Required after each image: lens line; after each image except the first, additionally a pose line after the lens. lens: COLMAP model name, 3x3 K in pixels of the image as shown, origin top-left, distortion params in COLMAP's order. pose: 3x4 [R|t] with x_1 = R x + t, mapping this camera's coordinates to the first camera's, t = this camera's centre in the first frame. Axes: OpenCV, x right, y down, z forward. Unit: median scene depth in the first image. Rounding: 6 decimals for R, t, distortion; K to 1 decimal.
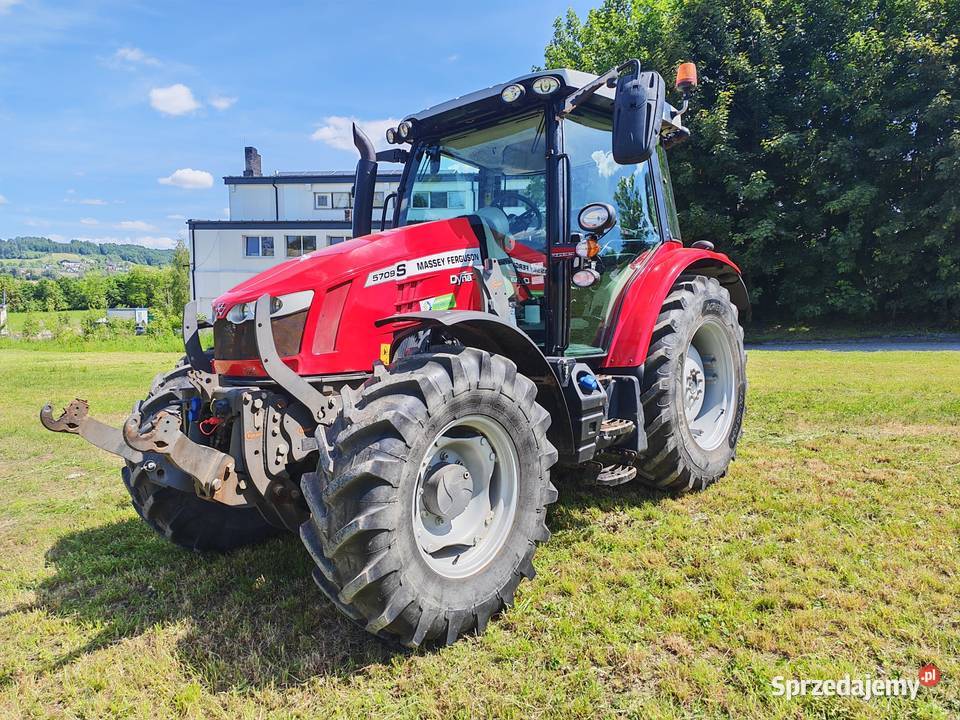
lens RADIAL K [[655.6, 0, 477.5], [0, 655.6, 362.2], [0, 0, 1]] dist [0.060745, -0.072629]
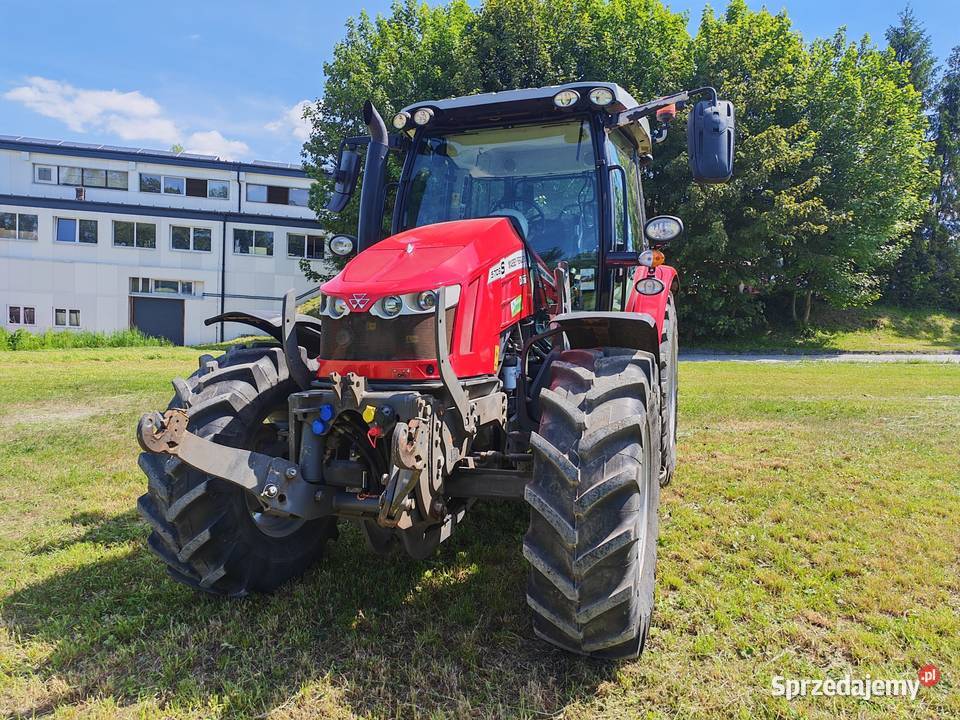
lens RADIAL K [[655.6, 0, 477.5], [0, 655.6, 362.2], [0, 0, 1]] dist [0.060745, -0.072629]
pose [[0.921405, 0.009710, 0.388483, -0.538804], [-0.005401, 0.999911, -0.012183, 0.008462], [-0.388567, 0.009128, 0.921375, 0.151827]]
